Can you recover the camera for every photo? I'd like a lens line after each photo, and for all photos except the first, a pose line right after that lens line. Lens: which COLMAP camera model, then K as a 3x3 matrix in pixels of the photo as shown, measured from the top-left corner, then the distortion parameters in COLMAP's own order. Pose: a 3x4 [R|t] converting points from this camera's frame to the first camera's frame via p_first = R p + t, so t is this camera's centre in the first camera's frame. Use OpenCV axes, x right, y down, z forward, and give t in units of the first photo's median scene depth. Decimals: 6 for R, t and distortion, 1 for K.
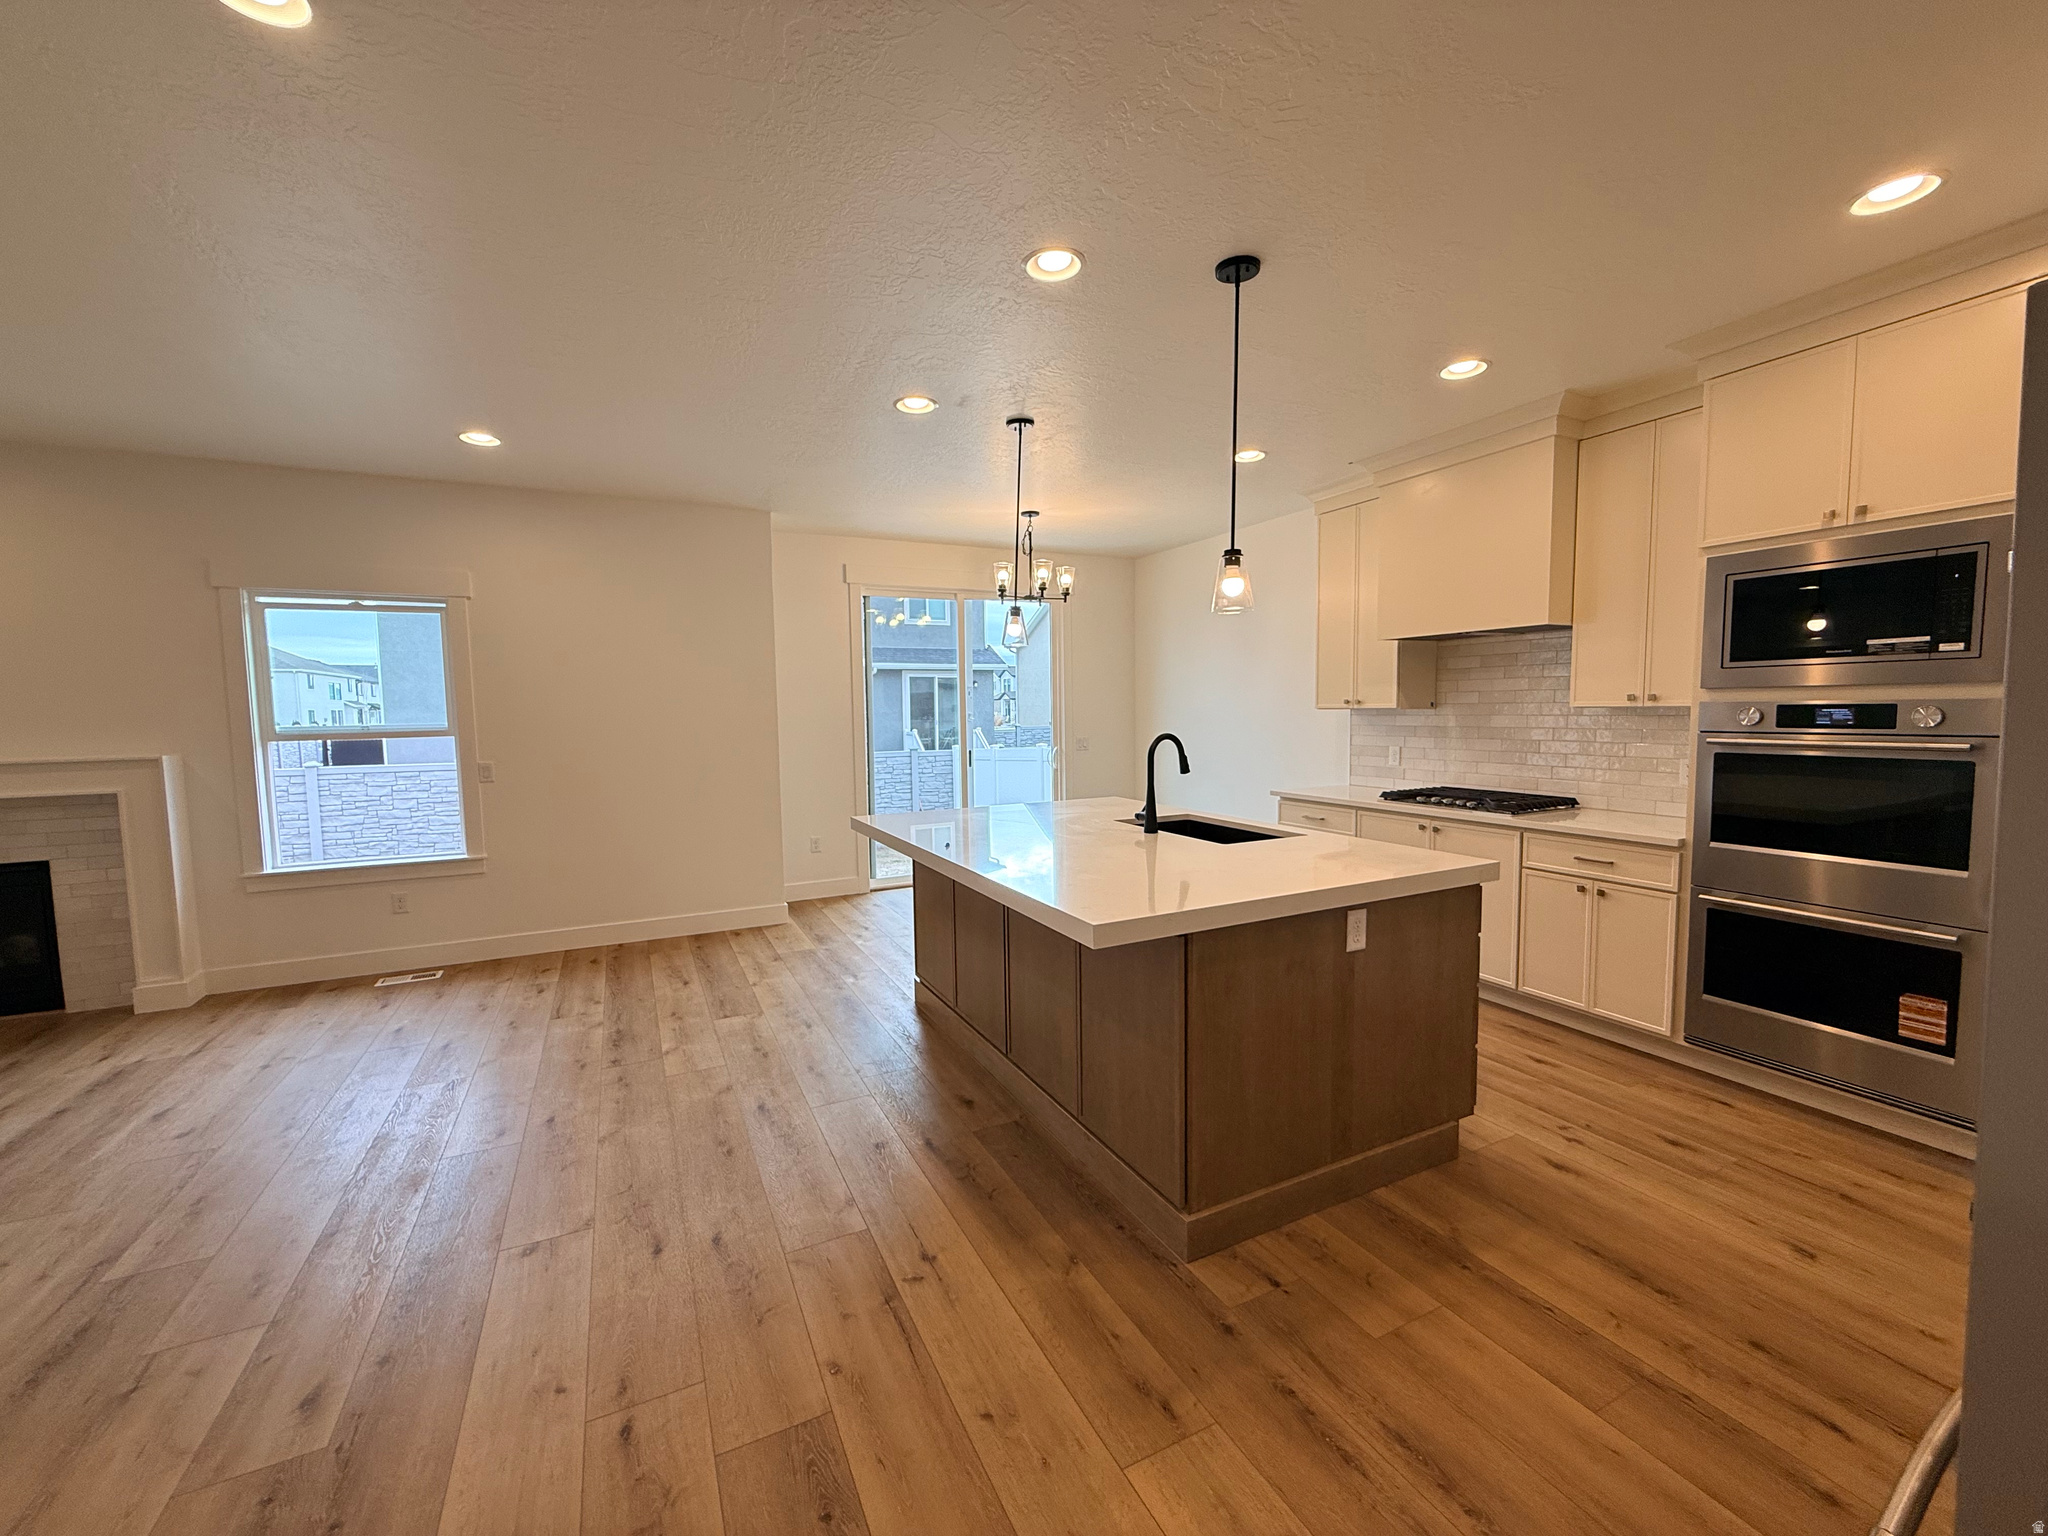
lens RADIAL K [[813.3, 0, 1020.7], [0, 813.3, 768.3], [0, 0, 1]] dist [0.001799, 0.000114]
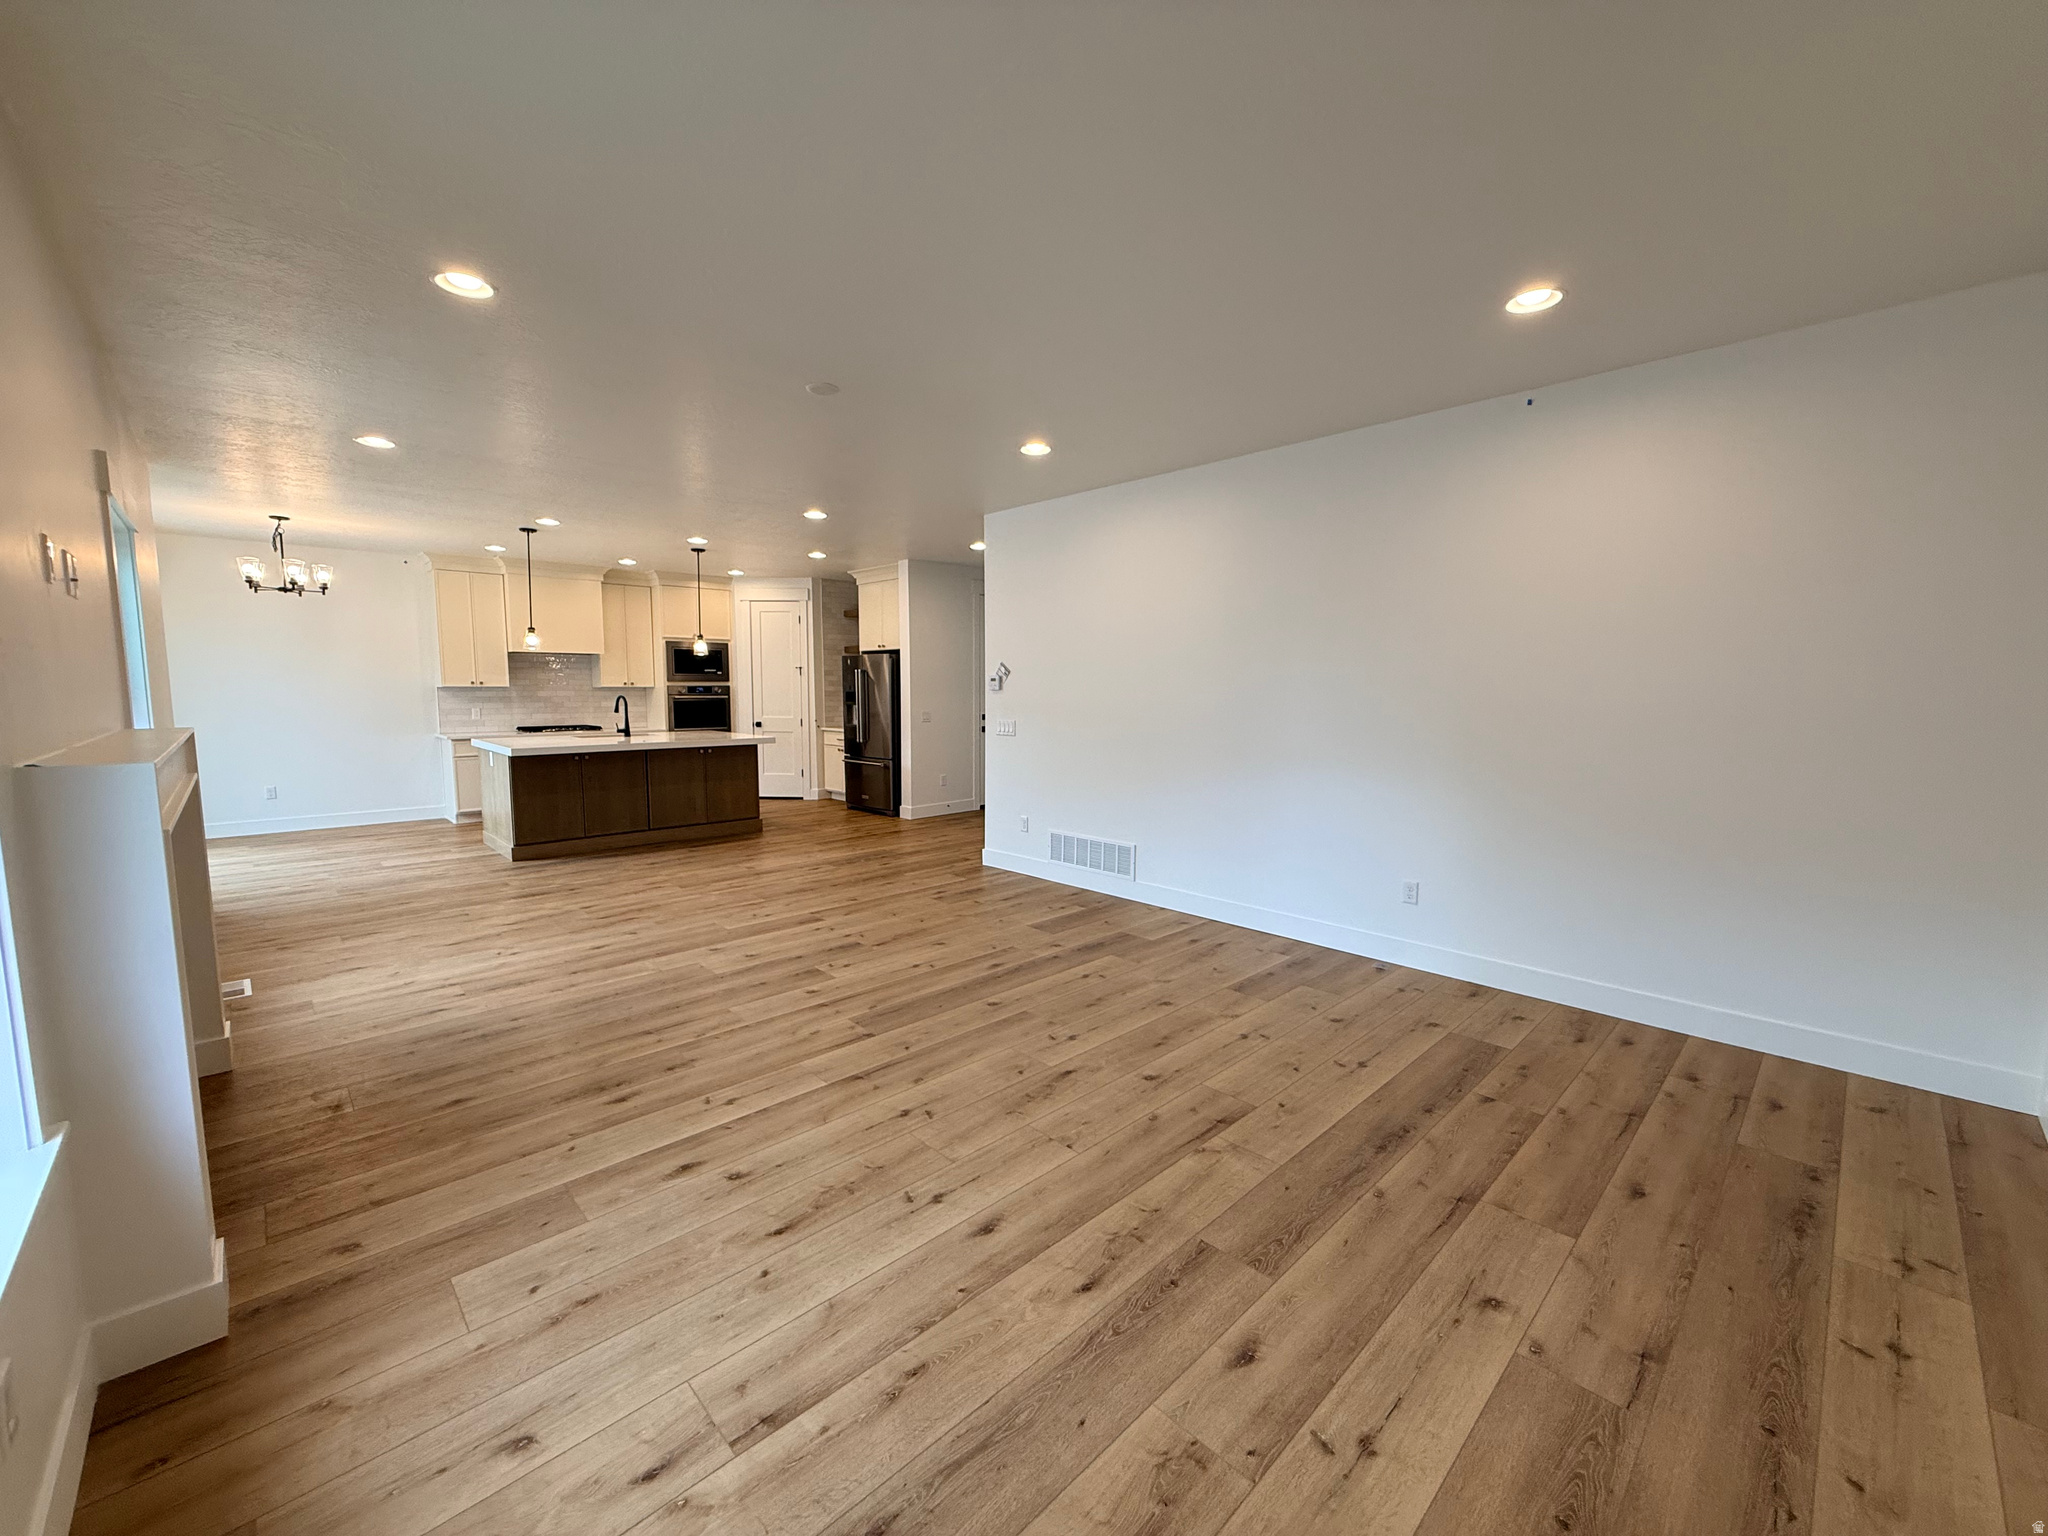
lens RADIAL K [[814.8, 0, 1018.5], [0, 814.8, 768.9], [0, 0, 1]] dist [-0.000370, -0.000005]
pose [[-0.298425, -0.082958, 0.950821, -2.324875], [0.072915, 0.991322, 0.109377, -0.005426], [-0.951644, 0.101970, -0.289787, 0.575344]]
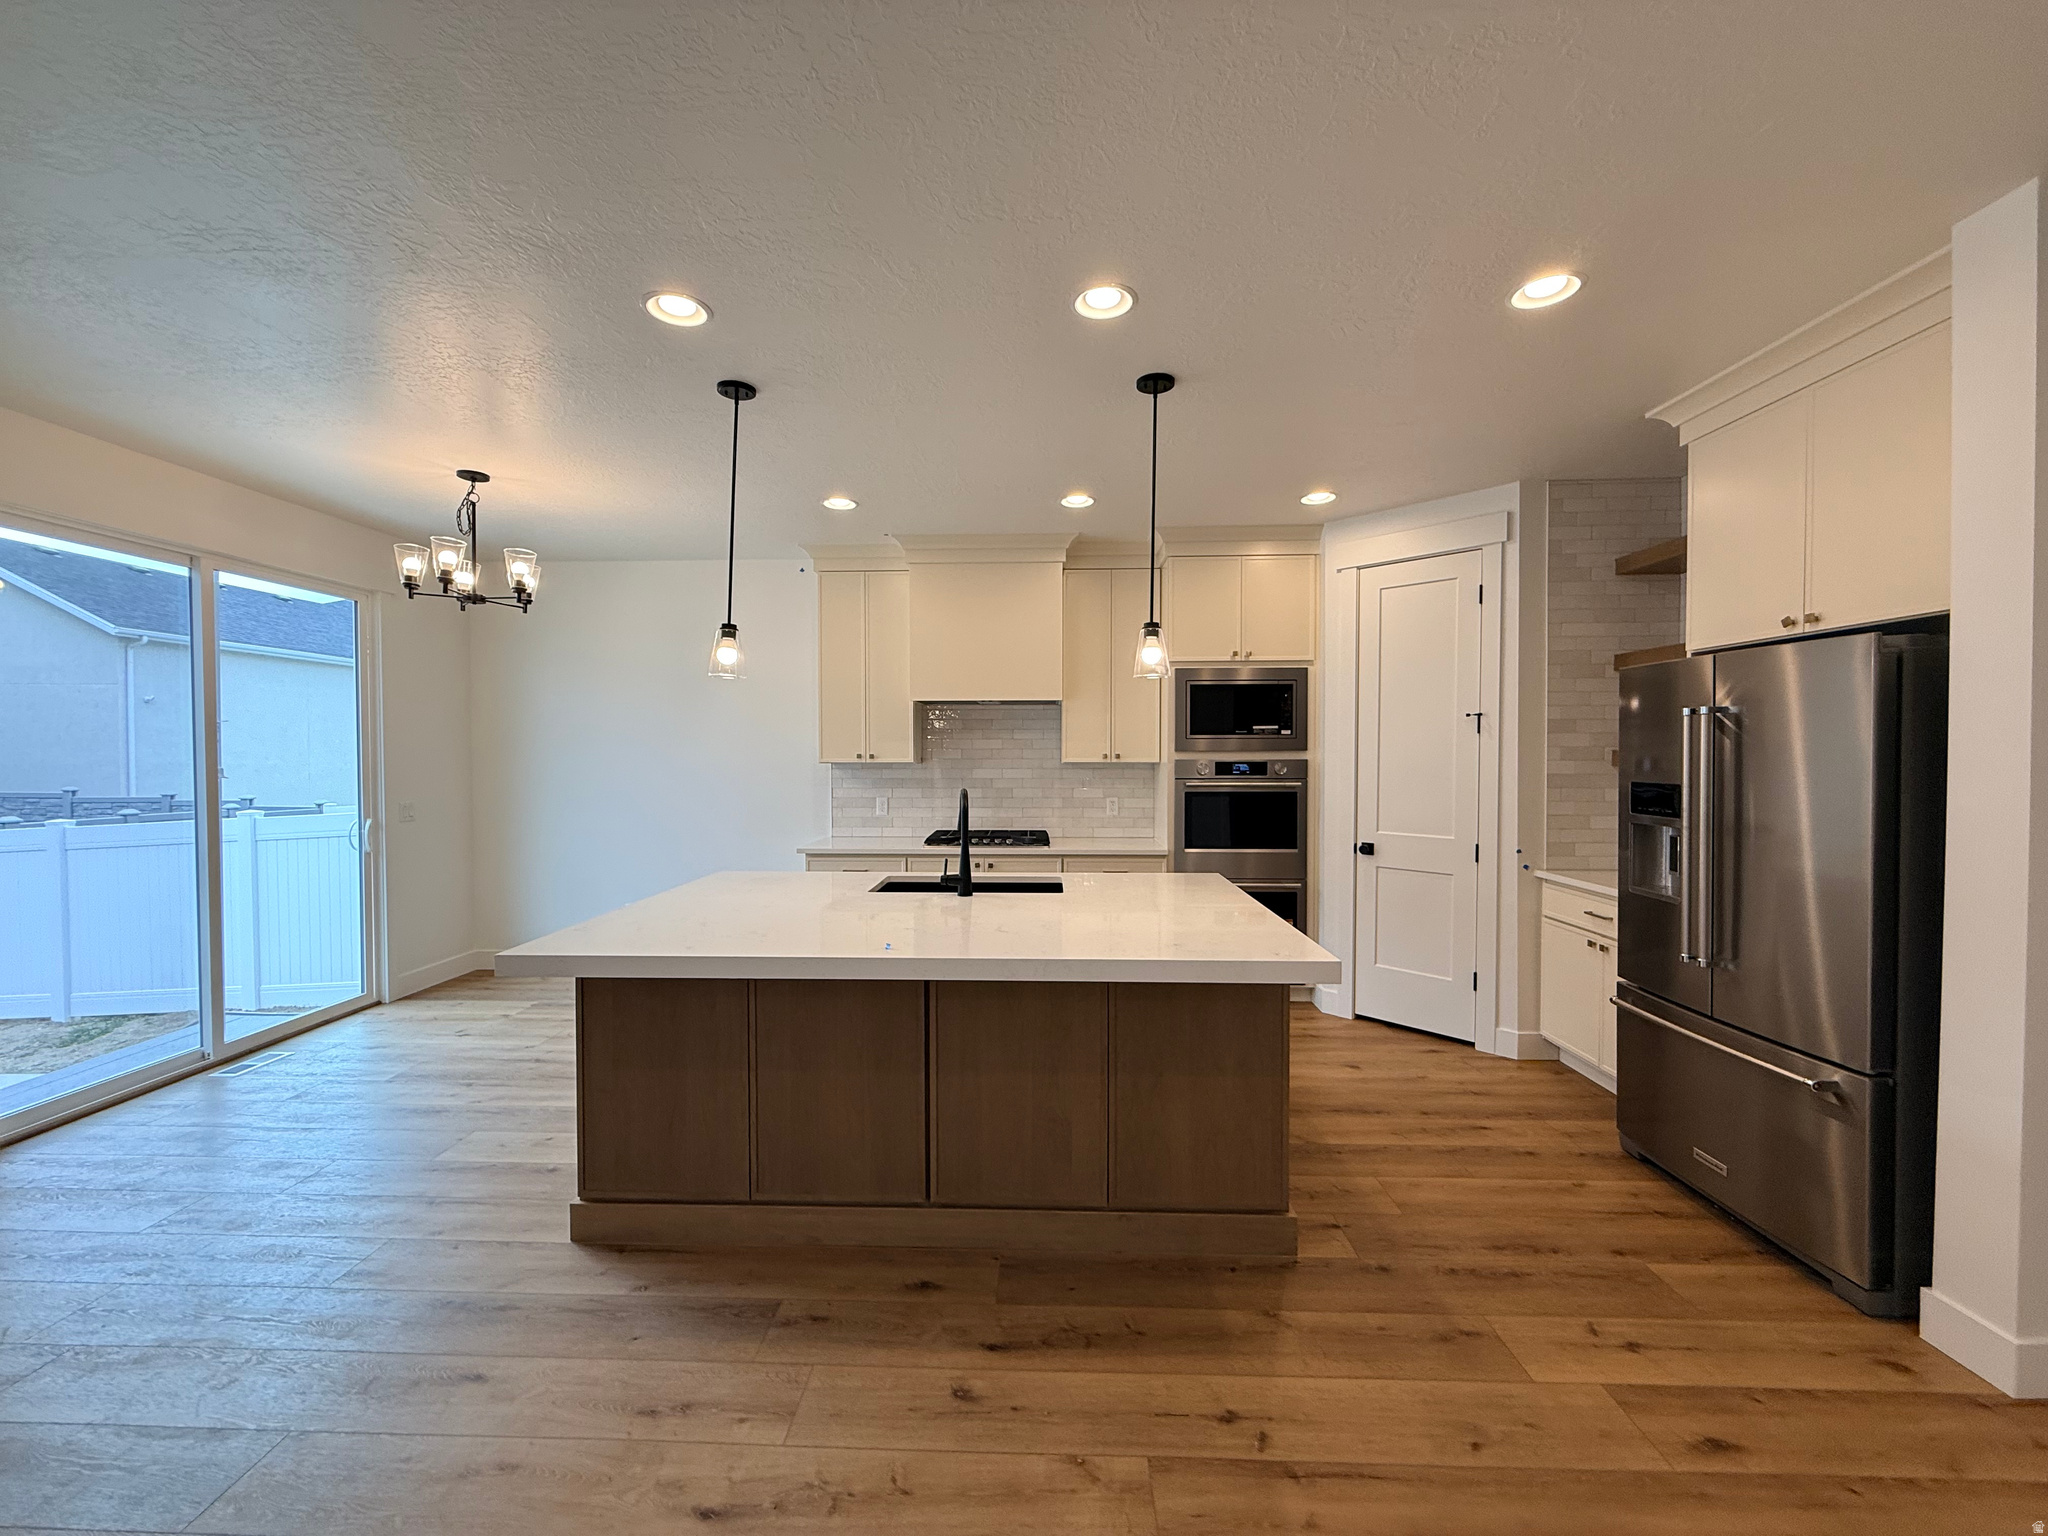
lens RADIAL K [[814.8, 0, 1018.5], [0, 814.8, 768.9], [0, 0, 1]] dist [-0.000370, -0.000005]
pose [[0.473081, -0.004028, 0.881010, -0.594793], [0.060815, 0.997754, -0.028094, -0.033735], [-0.878917, 0.066869, 0.472264, 0.468425]]
